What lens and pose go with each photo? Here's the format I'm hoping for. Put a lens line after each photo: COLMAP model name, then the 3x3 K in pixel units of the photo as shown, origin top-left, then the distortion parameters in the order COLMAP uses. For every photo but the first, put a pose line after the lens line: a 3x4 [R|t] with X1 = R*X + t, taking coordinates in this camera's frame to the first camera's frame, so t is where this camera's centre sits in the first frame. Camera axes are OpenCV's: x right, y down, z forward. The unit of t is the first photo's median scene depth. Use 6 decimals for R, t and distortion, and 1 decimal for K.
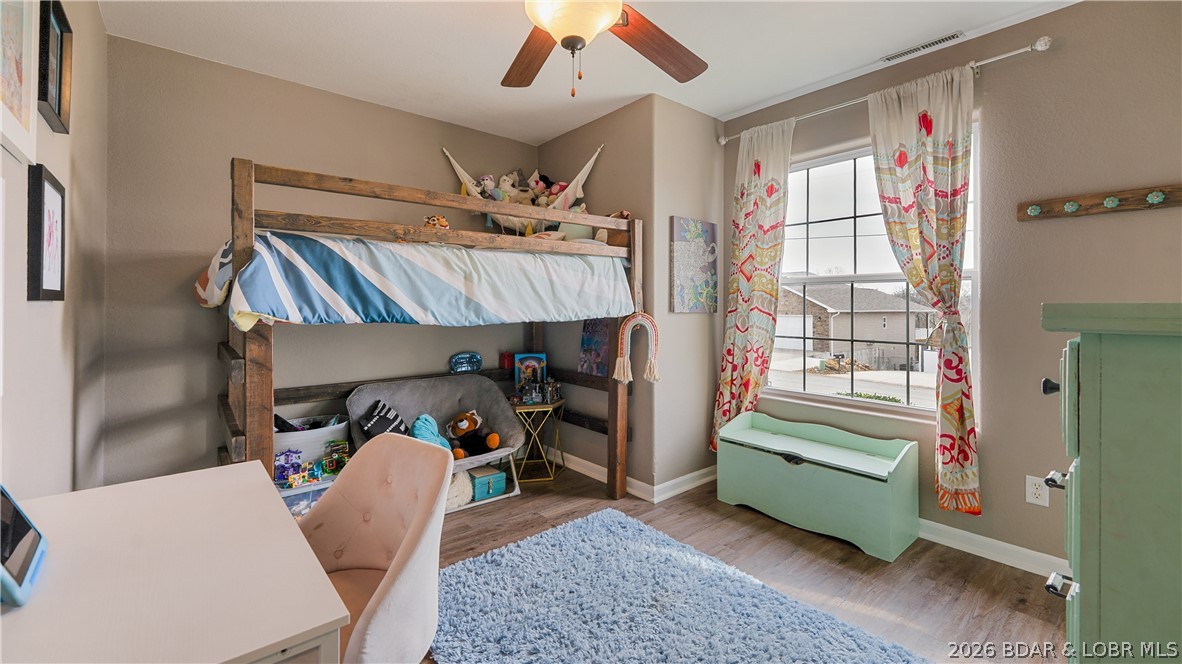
lens RADIAL K [[481.6, 0, 586.0], [0, 481.6, 311.3], [0, 0, 1]] dist [0.001196, -0.000052]
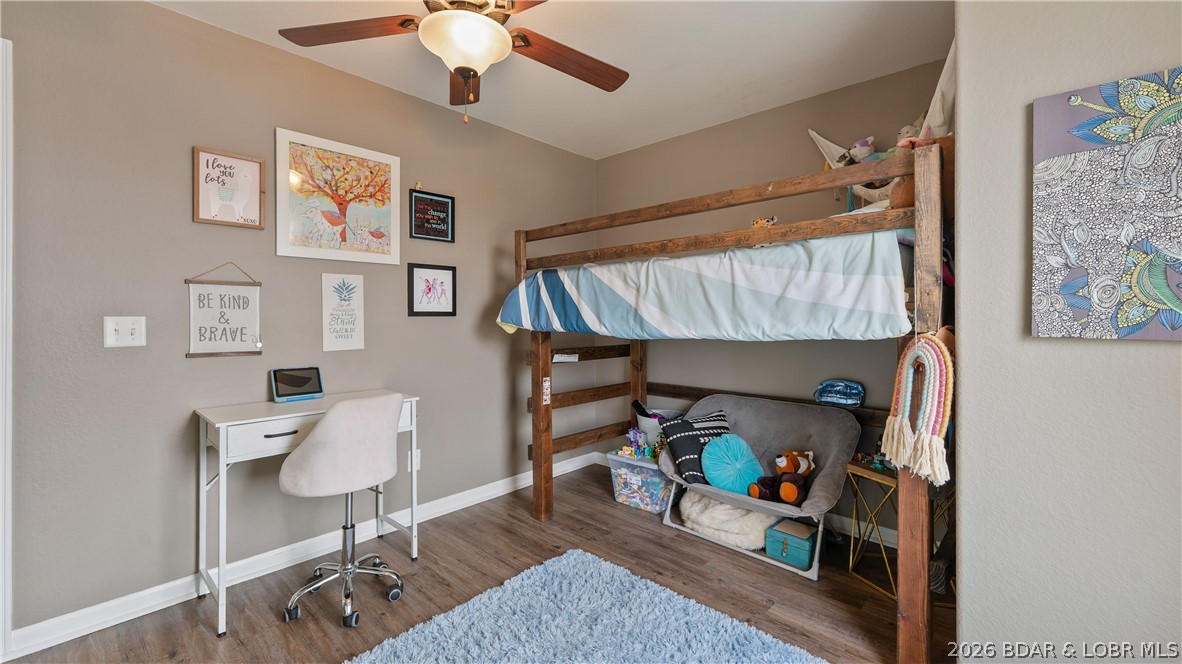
lens RADIAL K [[485.9, 0, 587.0], [0, 485.9, 325.1], [0, 0, 1]] dist [0.005671, -0.000012]
pose [[0.119030, 0.013803, -0.992795, 0.626478], [-0.013393, 0.999835, 0.012296, -0.008196], [0.992800, 0.011833, 0.119195, 0.660437]]
